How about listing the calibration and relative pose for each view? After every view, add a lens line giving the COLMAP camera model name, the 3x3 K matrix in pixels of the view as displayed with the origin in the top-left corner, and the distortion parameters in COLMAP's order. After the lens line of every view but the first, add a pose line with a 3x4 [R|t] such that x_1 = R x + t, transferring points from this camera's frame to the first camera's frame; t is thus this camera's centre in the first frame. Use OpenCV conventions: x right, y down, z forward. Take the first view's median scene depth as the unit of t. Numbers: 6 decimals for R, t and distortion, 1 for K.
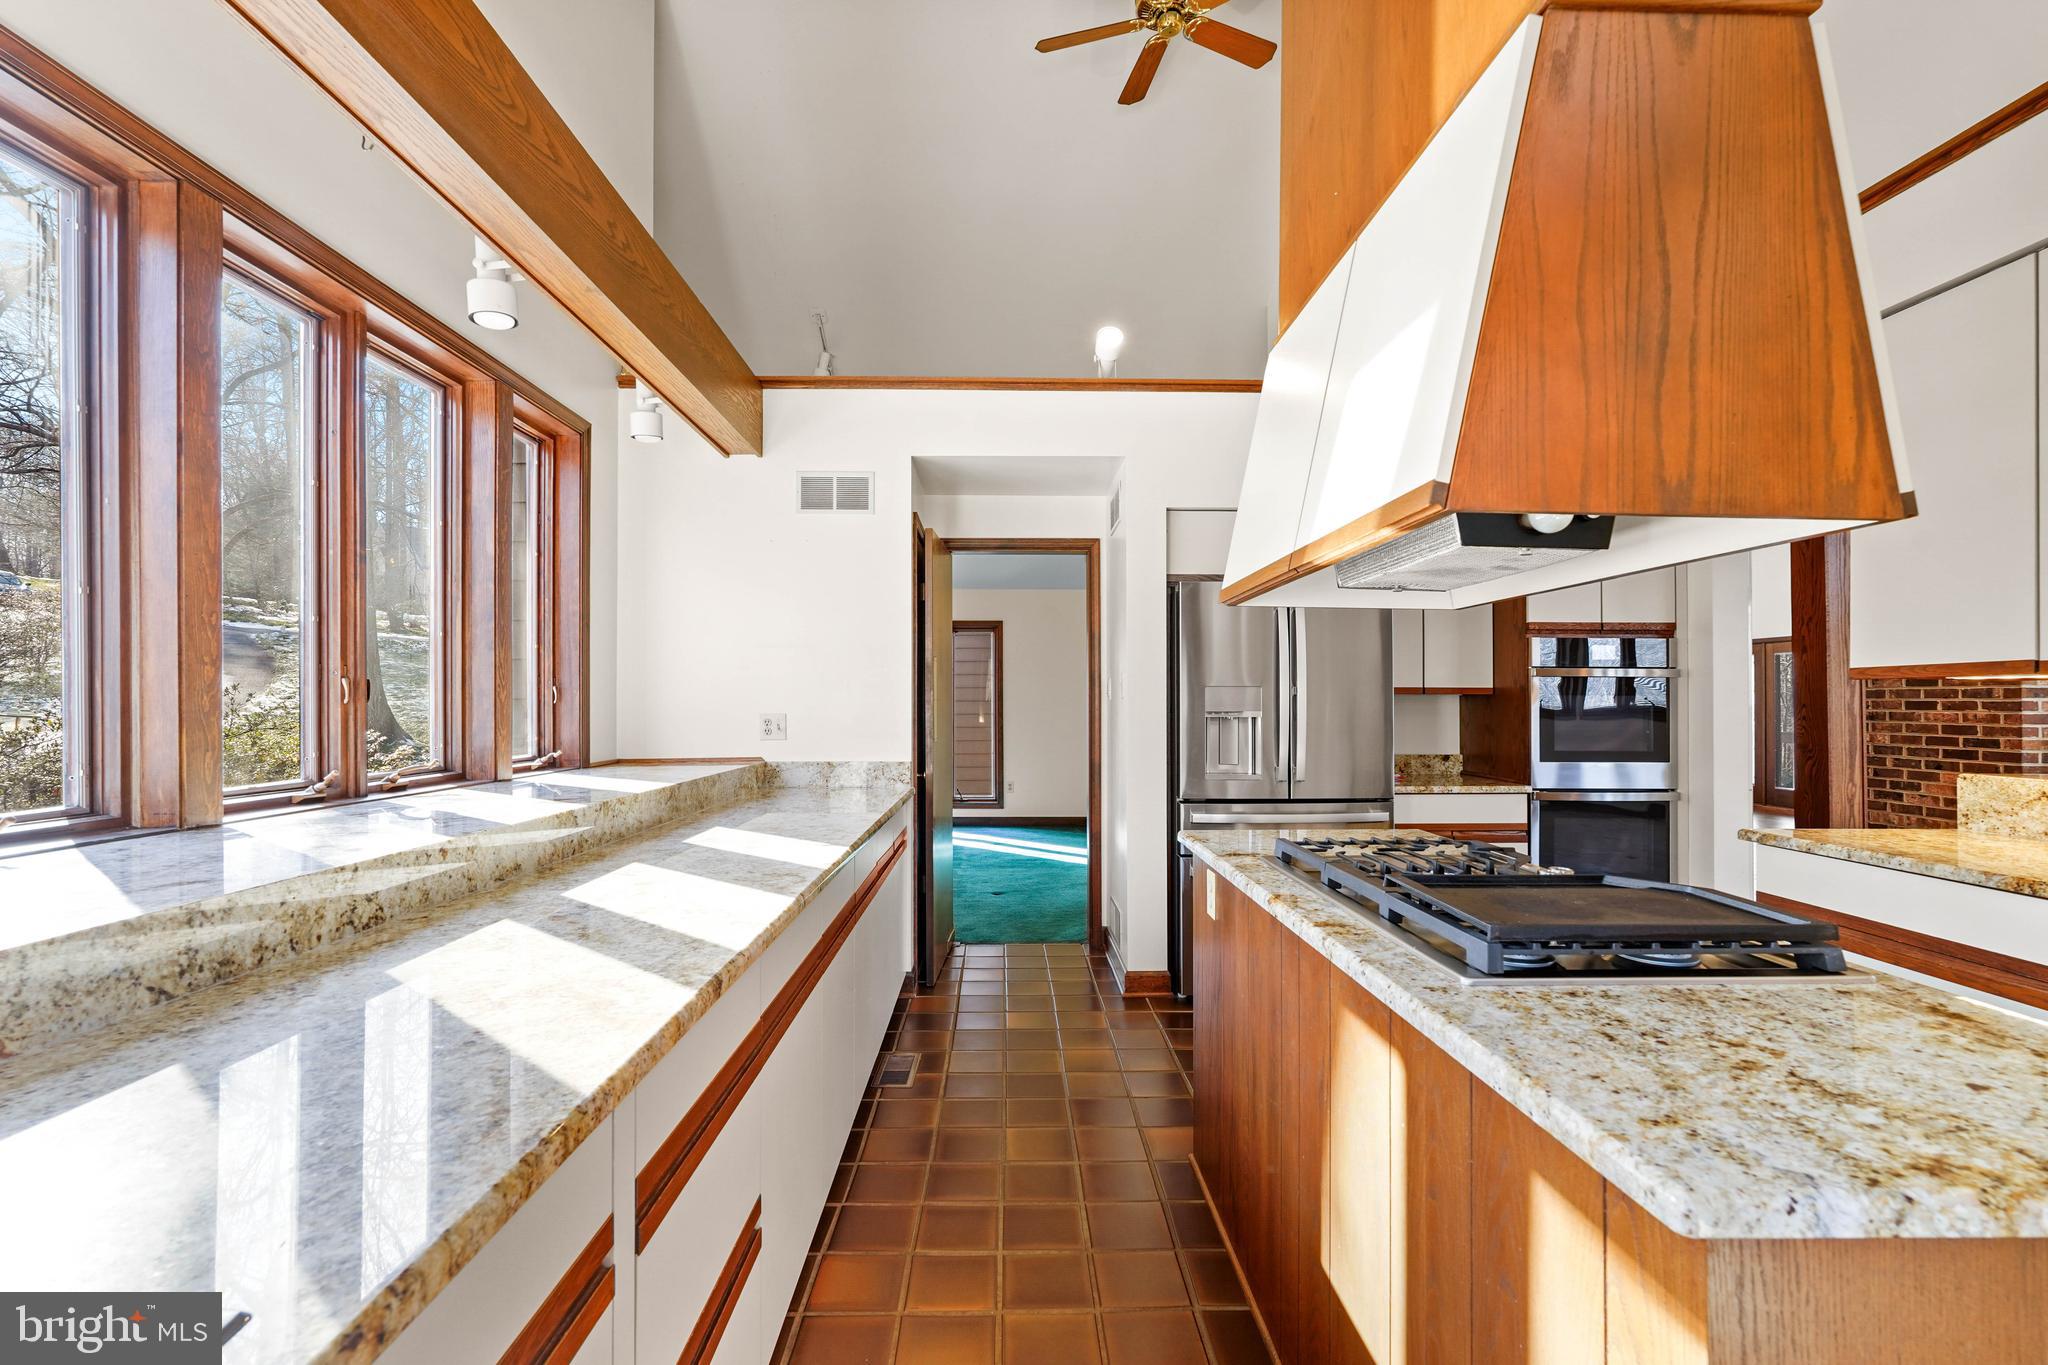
lens RADIAL K [[908.0, 0, 1019.8], [0, 908.0, 690.1], [0, 0, 1]] dist [-0.016140, 0.008585]
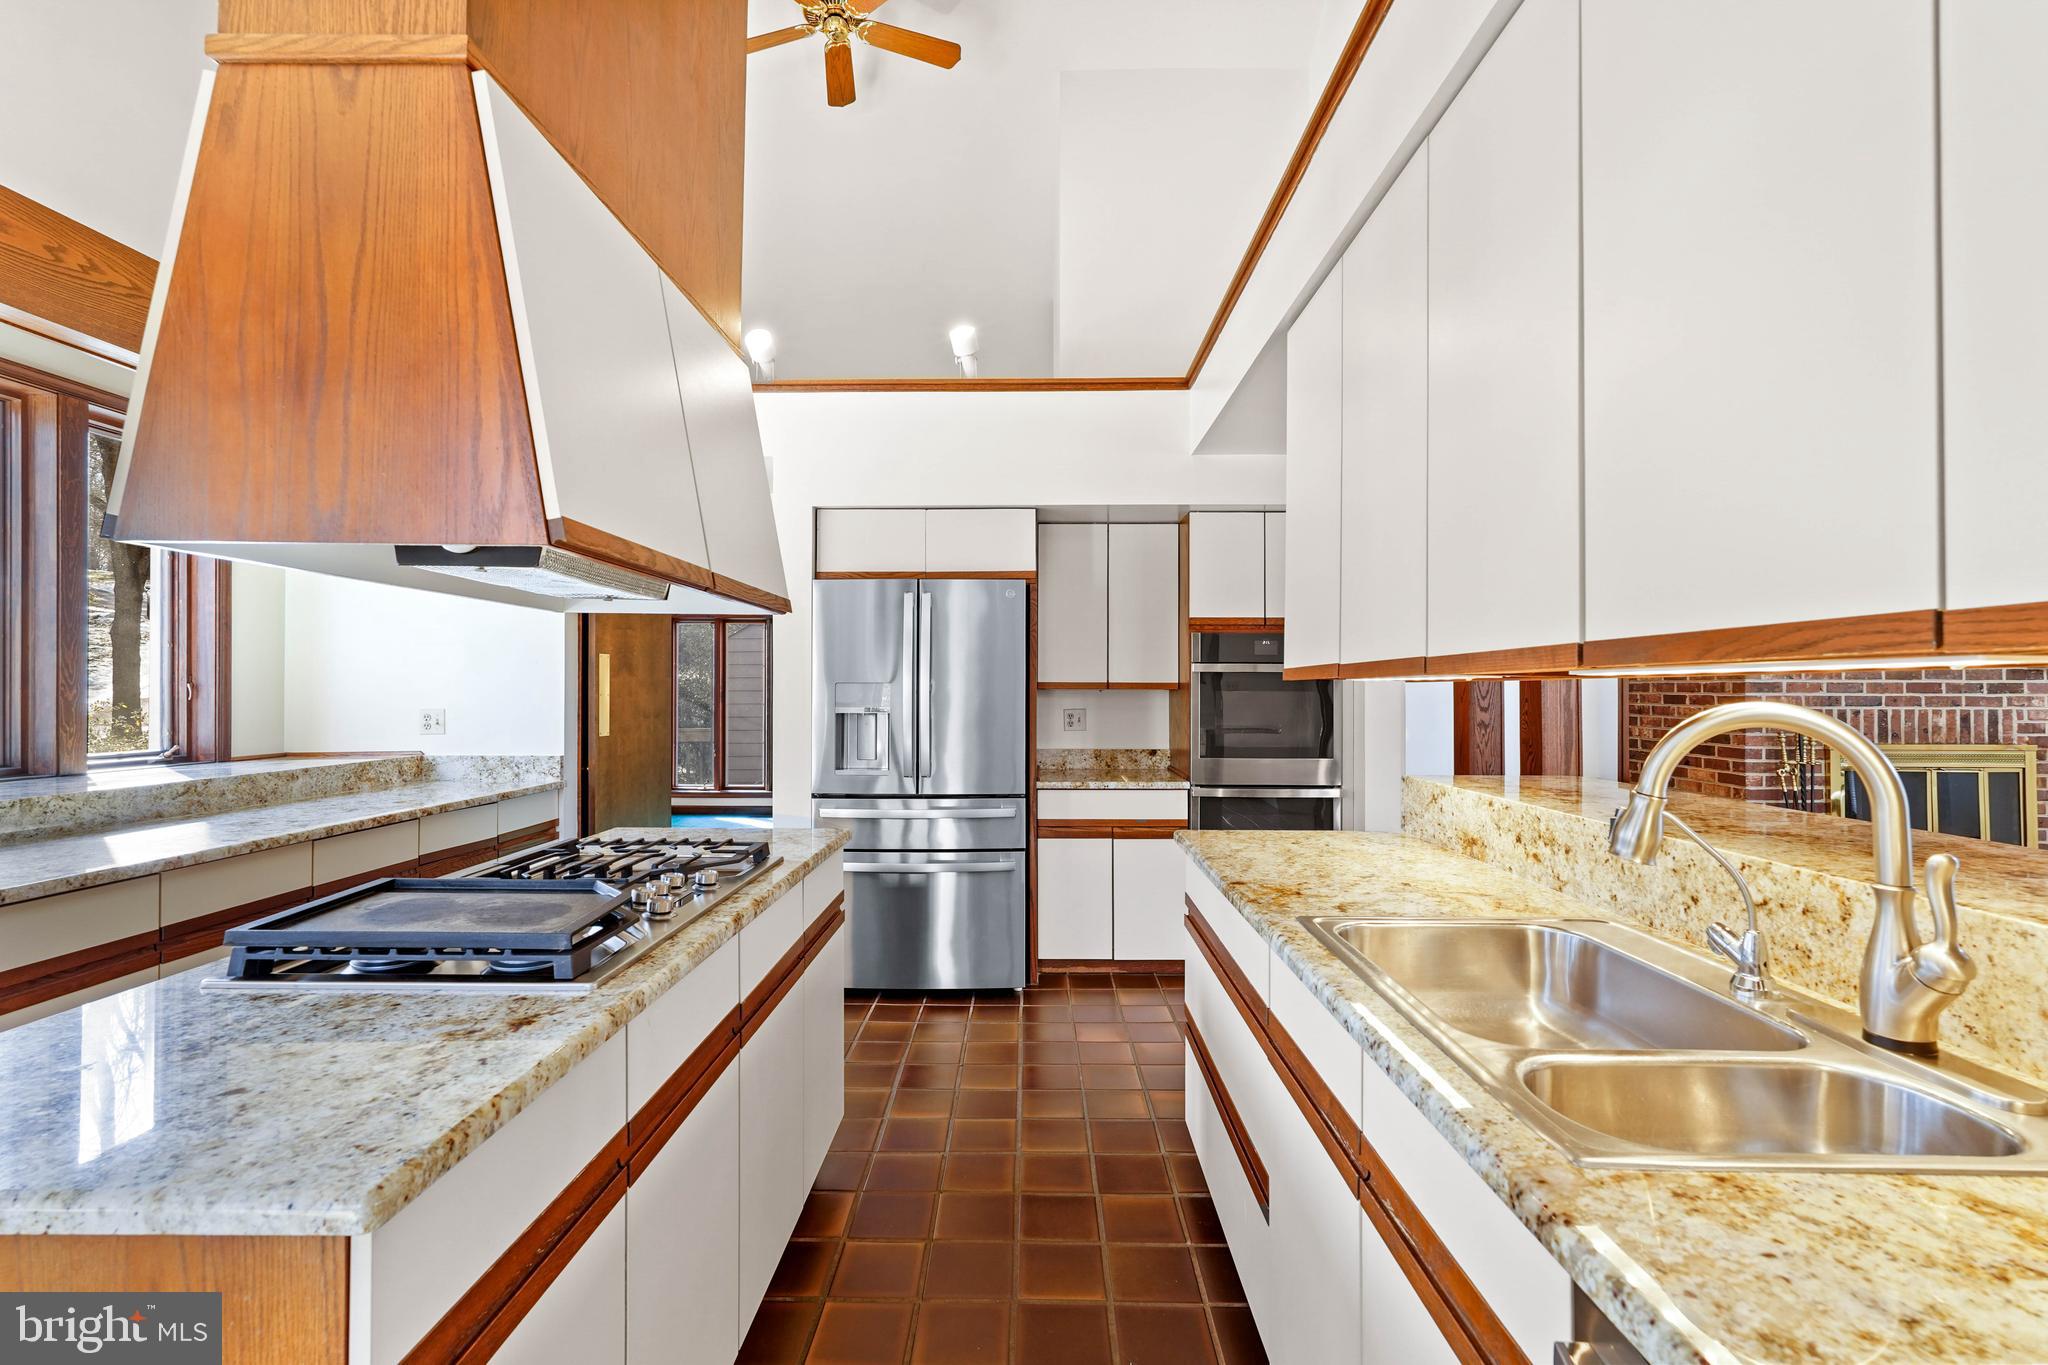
lens RADIAL K [[908.0, 0, 1020.1], [0, 908.0, 676.5], [0, 0, 1]] dist [-0.016140, 0.008585]
pose [[0.999469, -0.000415, -0.032594, 1.514540], [0.000385, 1.000000, -0.000918, -0.036007], [0.032595, 0.000905, 0.999468, -0.023236]]
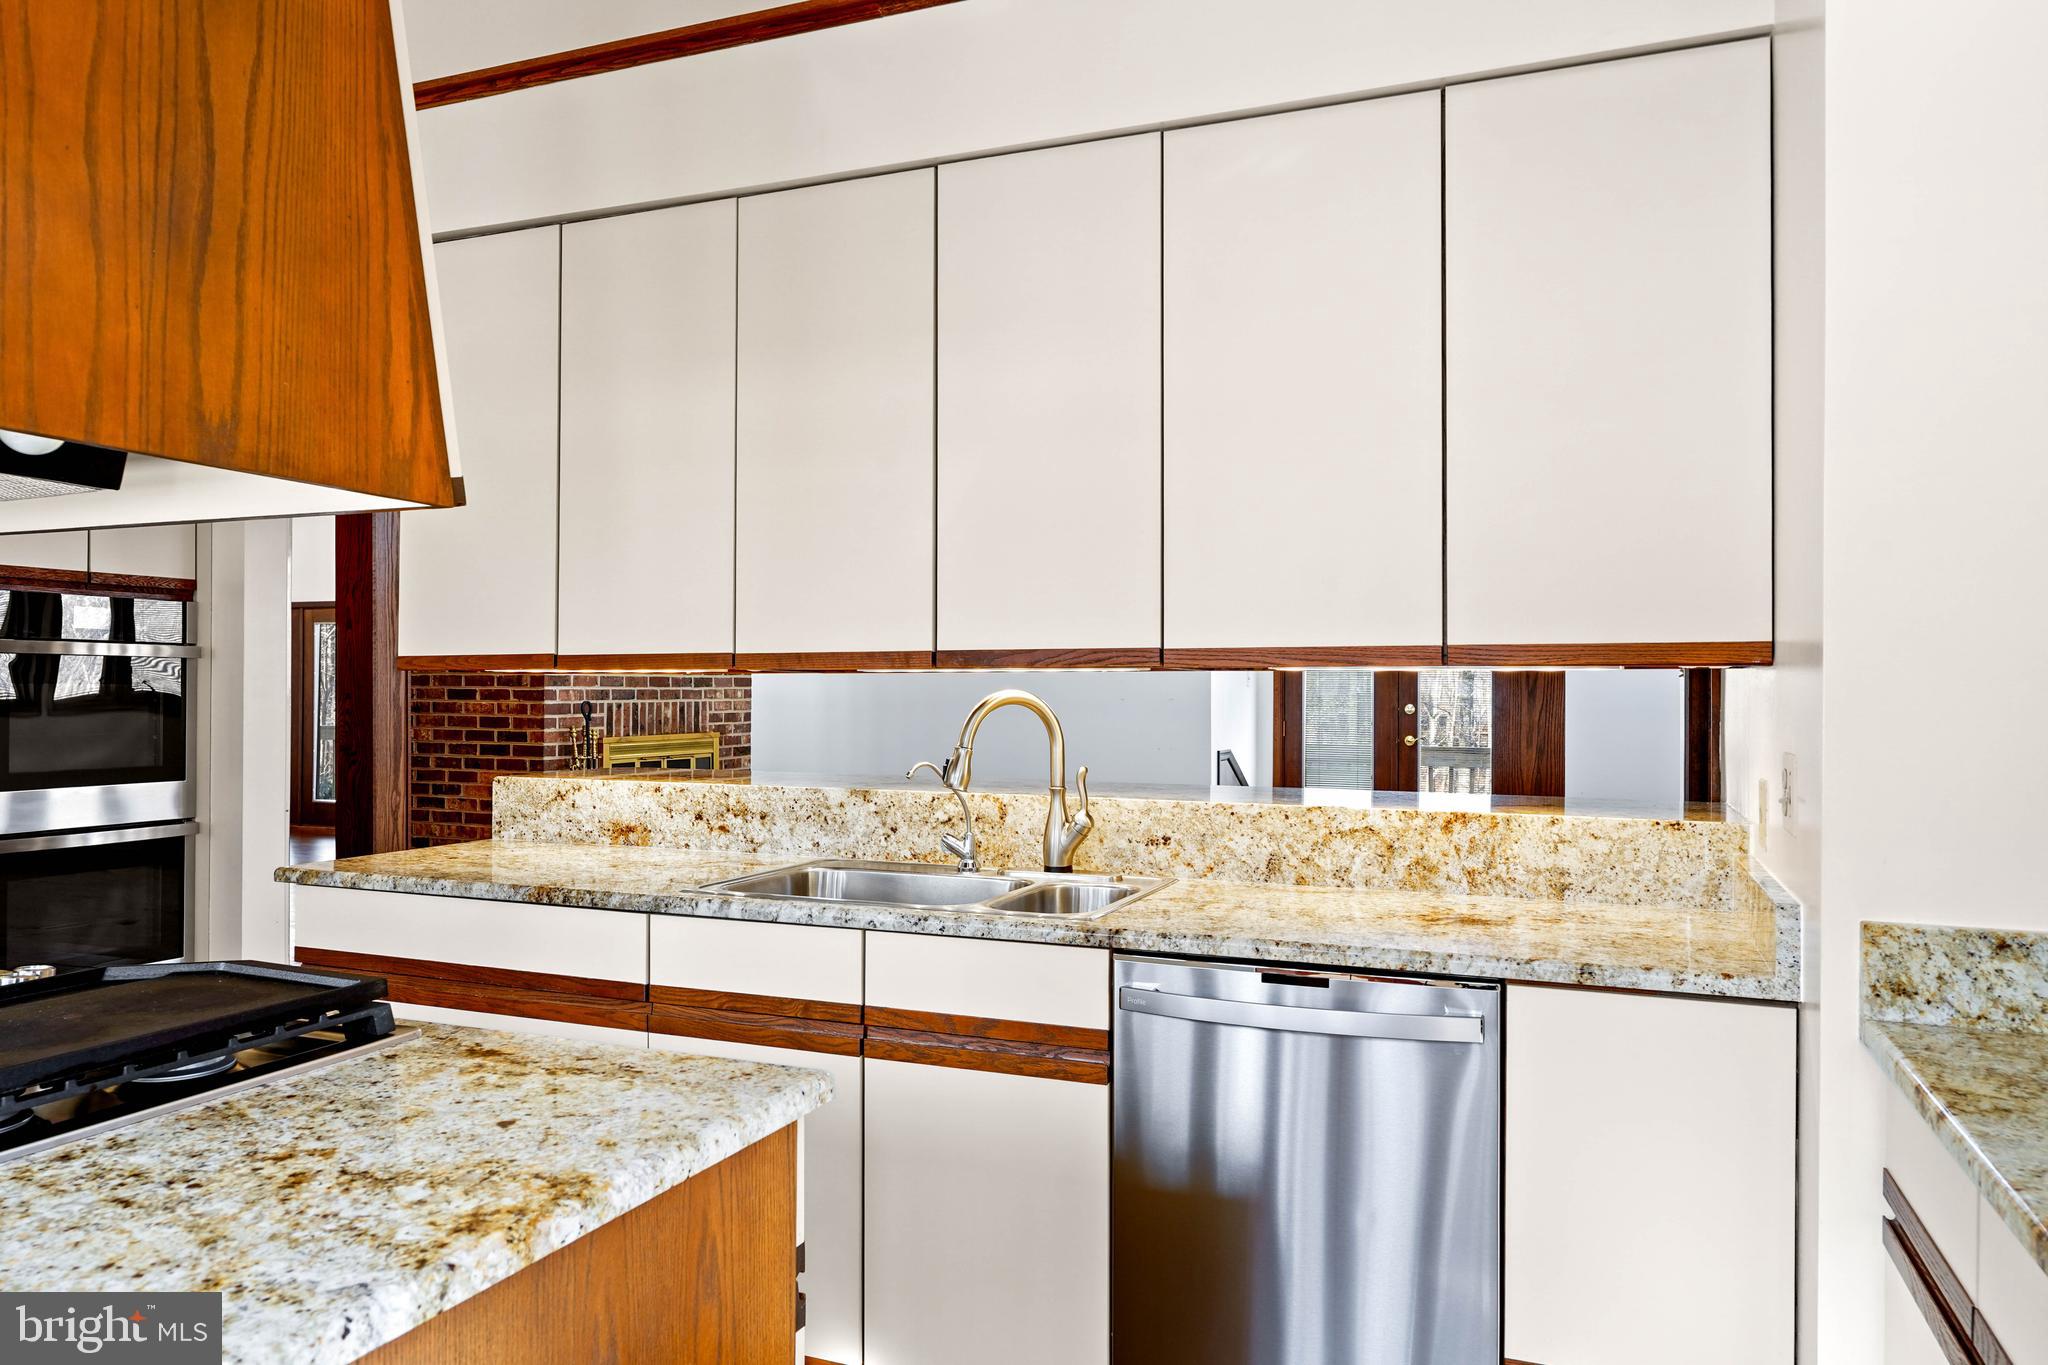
lens RADIAL K [[1401.9, 0, 1019.3], [0, 1401.9, 682.6], [0, 0, 1]] dist [-0.002999, 0.003026]
pose [[0.394832, 0.002737, 0.918749, -0.064012], [-0.014401, 0.999891, 0.003211, -0.028981], [-0.918640, -0.014499, 0.394829, -0.056780]]
